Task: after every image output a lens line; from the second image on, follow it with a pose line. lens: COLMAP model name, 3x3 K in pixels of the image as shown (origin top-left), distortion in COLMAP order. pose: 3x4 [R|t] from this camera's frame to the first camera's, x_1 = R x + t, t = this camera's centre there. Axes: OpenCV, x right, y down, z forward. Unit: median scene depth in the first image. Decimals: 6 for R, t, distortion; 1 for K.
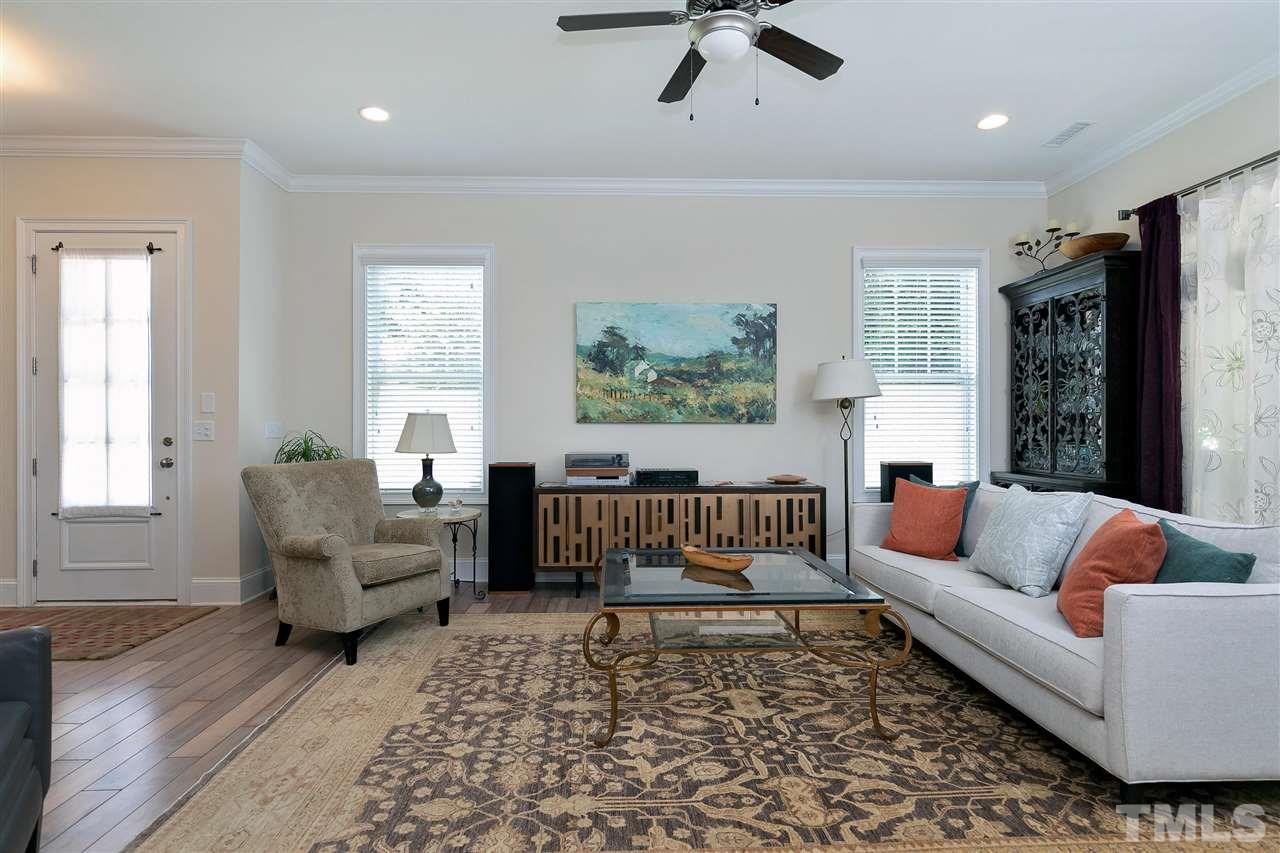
lens RADIAL K [[634.0, 0, 639.5], [0, 634.0, 430.1], [0, 0, 1]] dist [-0.003307, 0.003551]
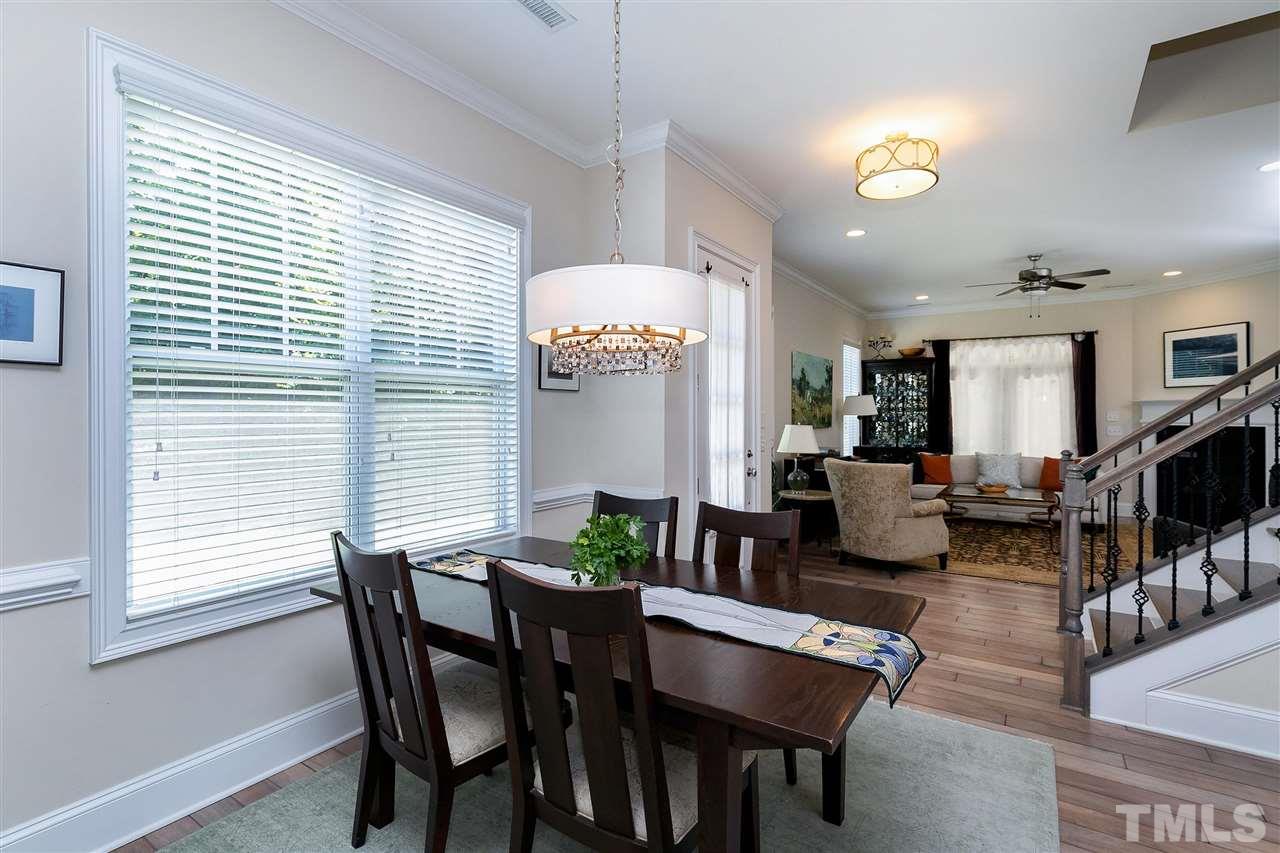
lens RADIAL K [[614.0, 0, 634.5], [0, 614.0, 415.9], [0, 0, 1]] dist [0.000090, 0.000611]
pose [[0.573098, -0.001410, 0.819485, -2.531844], [0.004012, 0.999991, -0.001085, -0.073090], [-0.819477, 0.003909, 0.573099, 0.771466]]
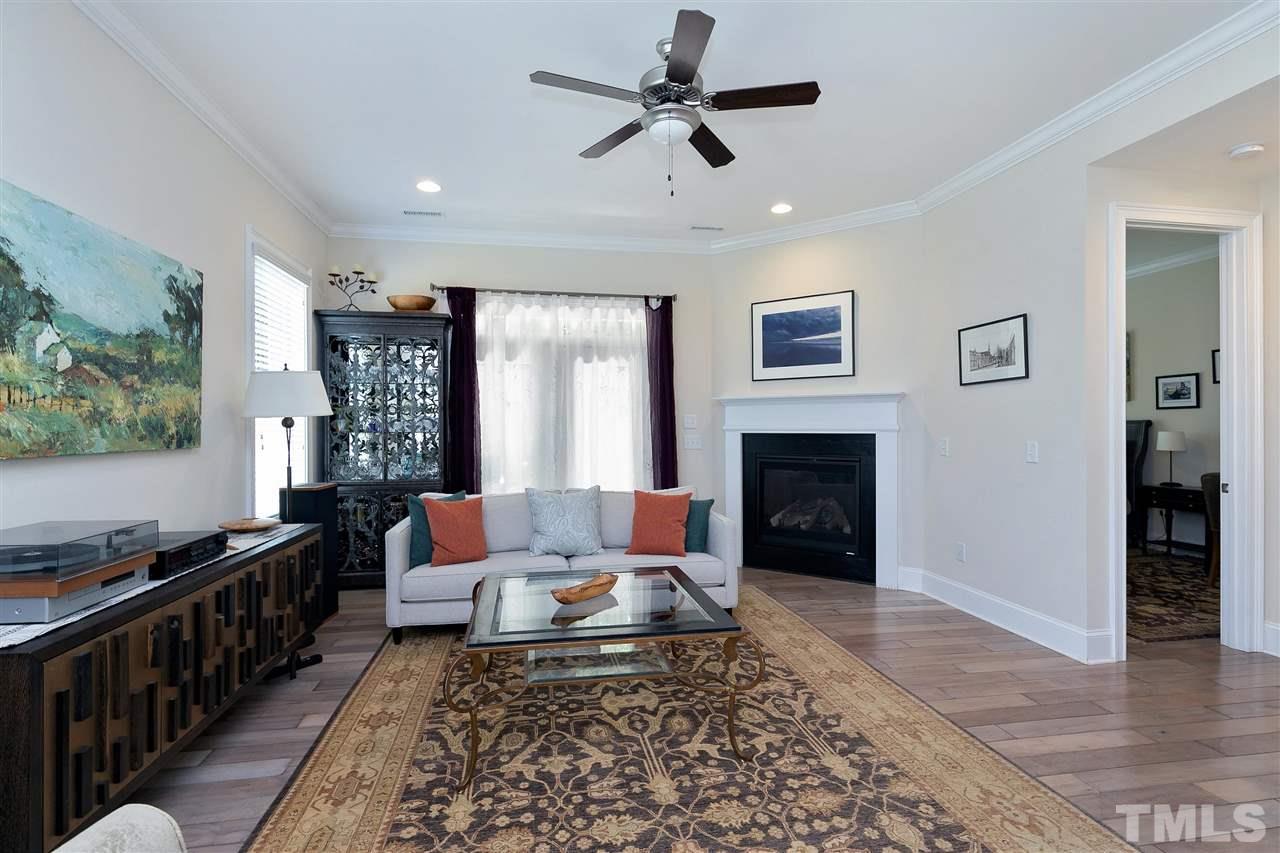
lens RADIAL K [[614.0, 0, 635.5], [0, 614.0, 424.8], [0, 0, 1]] dist [0.000090, 0.000611]
pose [[-0.139450, 0.002887, 0.990225, -0.837684], [0.007348, 0.999971, -0.001880, -0.051408], [-0.990202, 0.007014, -0.139467, 1.046276]]
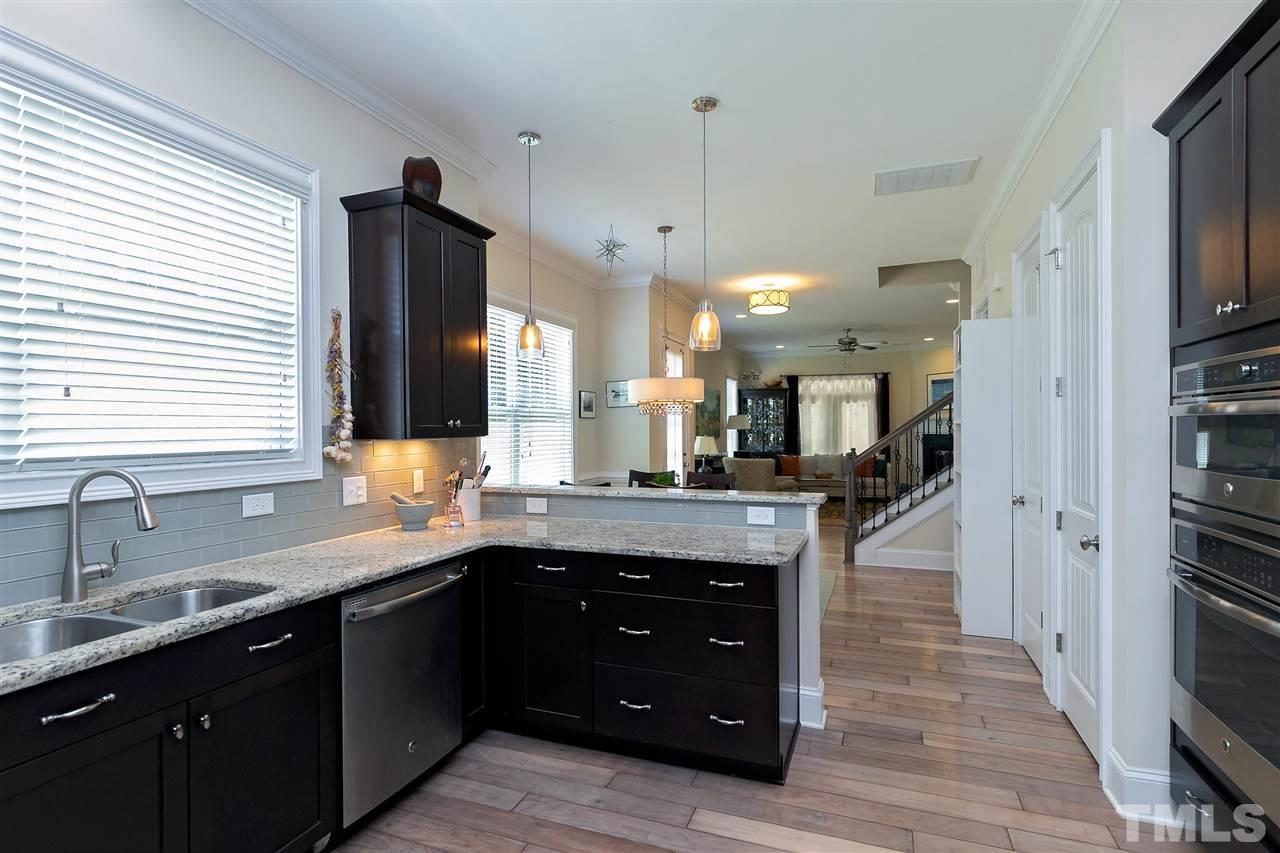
lens RADIAL K [[614.0, 0, 601.6], [0, 614.0, 430.0], [0, 0, 1]] dist [0.000090, 0.000611]
pose [[0.435950, -0.006700, 0.899946, -3.697434], [0.012006, 0.999927, 0.001628, -0.089049], [-0.899891, 0.010095, 0.435999, 0.588983]]
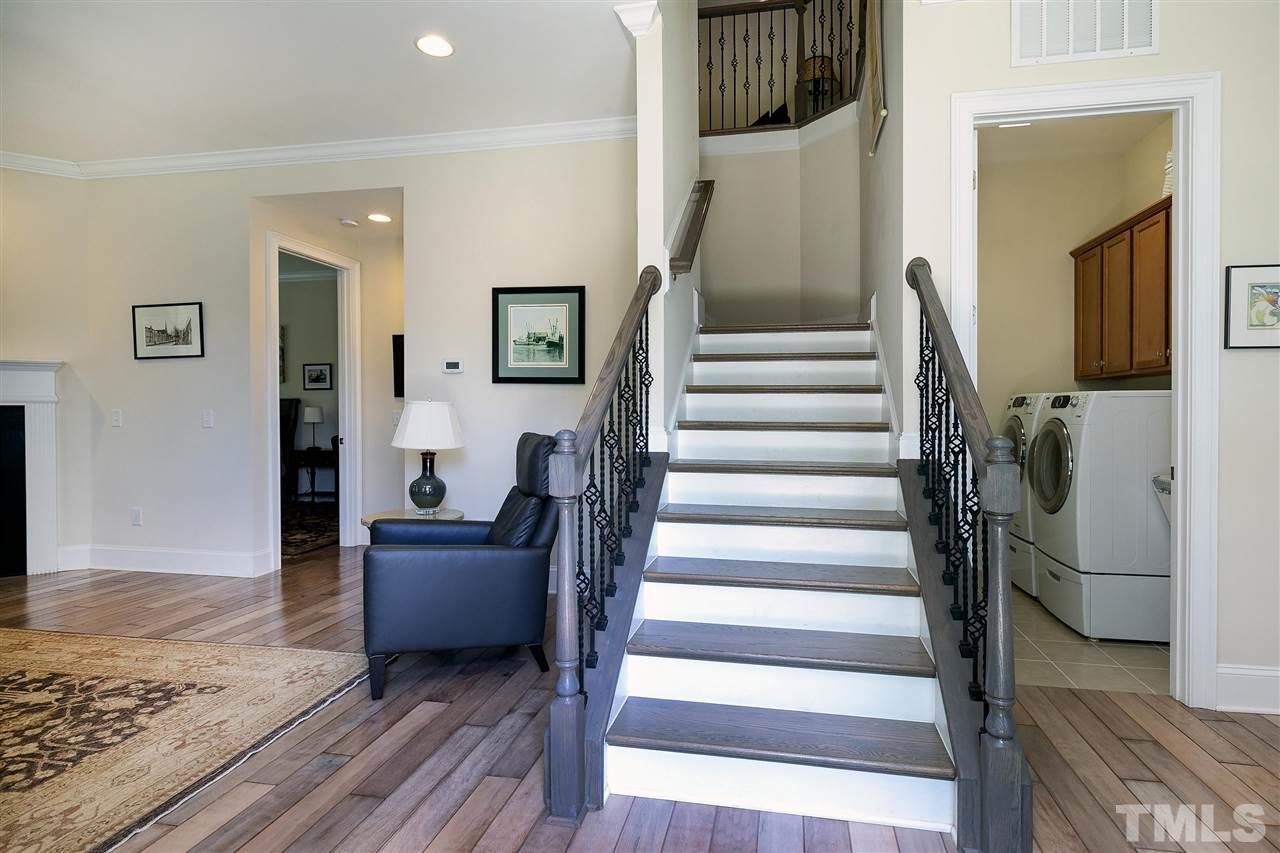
lens RADIAL K [[634.0, 0, 671.6], [0, 634.0, 419.1], [0, 0, 1]] dist [-0.003307, 0.003551]
pose [[-0.978399, -0.001921, 0.206716, -1.155641], [0.002505, 0.999773, 0.021146, -0.020070], [-0.206710, 0.021207, -0.978172, 1.368531]]
